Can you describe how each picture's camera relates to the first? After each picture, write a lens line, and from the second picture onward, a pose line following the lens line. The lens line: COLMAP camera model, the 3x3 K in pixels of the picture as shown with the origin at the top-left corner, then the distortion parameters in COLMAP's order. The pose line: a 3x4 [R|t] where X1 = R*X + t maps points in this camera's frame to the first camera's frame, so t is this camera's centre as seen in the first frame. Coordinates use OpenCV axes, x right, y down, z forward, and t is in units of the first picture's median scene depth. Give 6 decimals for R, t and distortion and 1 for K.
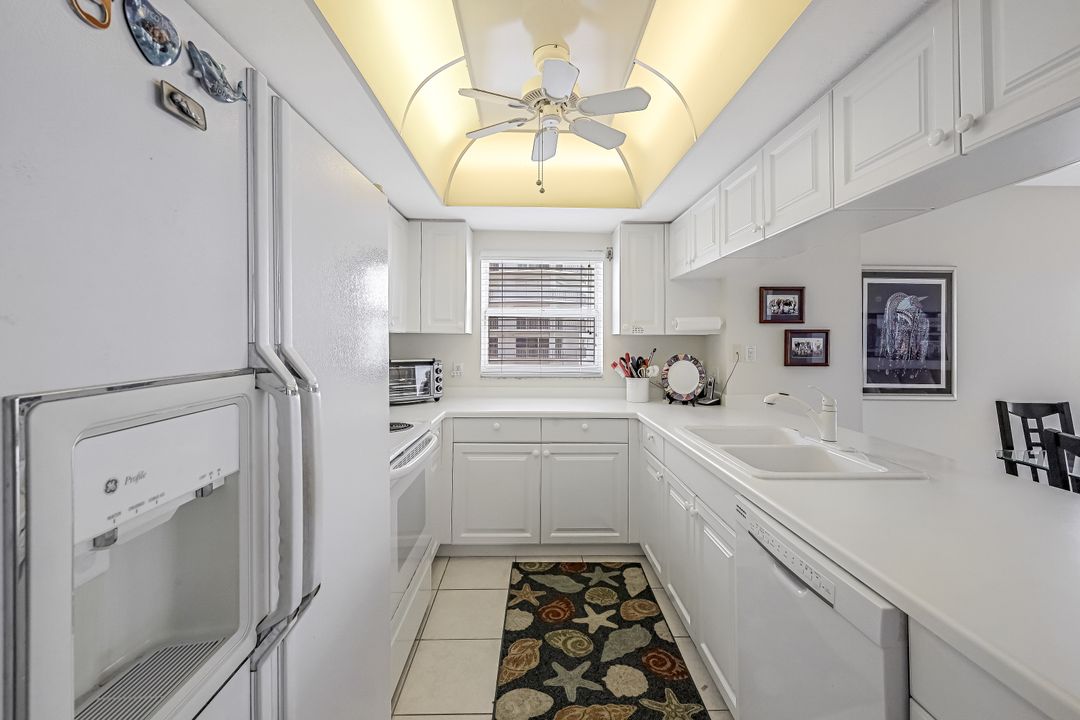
lens RADIAL K [[457.1, 0, 538.9], [0, 457.1, 332.7], [0, 0, 1]] dist [0.003493, -0.000180]
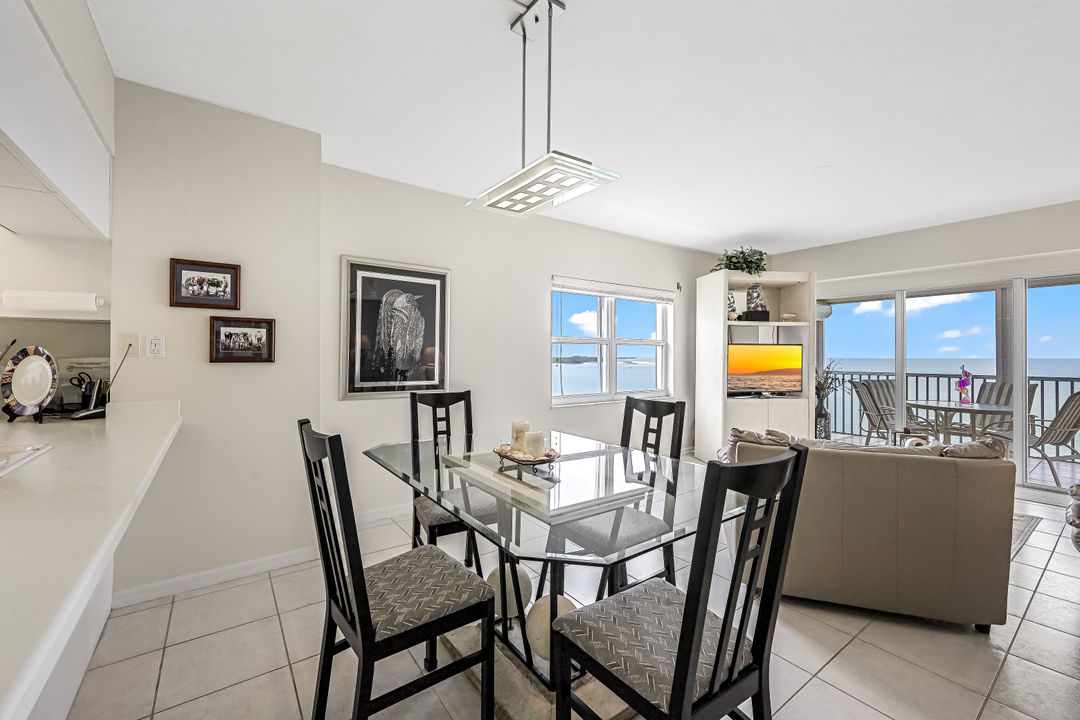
lens RADIAL K [[434.7, 0, 536.6], [0, 434.7, 353.4], [0, 0, 1]] dist [-0.000860, 0.000505]
pose [[0.822215, 0.003765, 0.569165, 0.574526], [-0.012011, 0.999870, 0.010737, 0.042429], [-0.569051, -0.015665, 0.822153, 0.057417]]
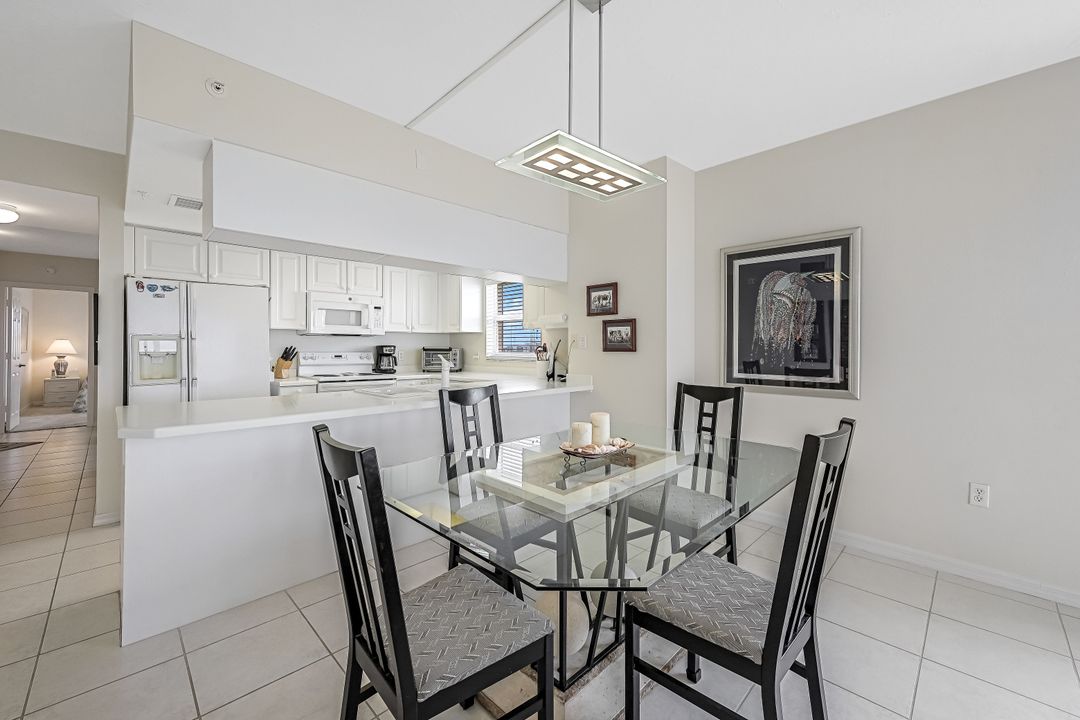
lens RADIAL K [[434.7, 0, 527.8], [0, 434.7, 352.4], [0, 0, 1]] dist [-0.000860, 0.000505]
pose [[0.678066, 0.004515, -0.734987, 1.229995], [0.014694, 0.999698, 0.019696, 0.050734], [0.734854, -0.024155, 0.677795, 0.096139]]
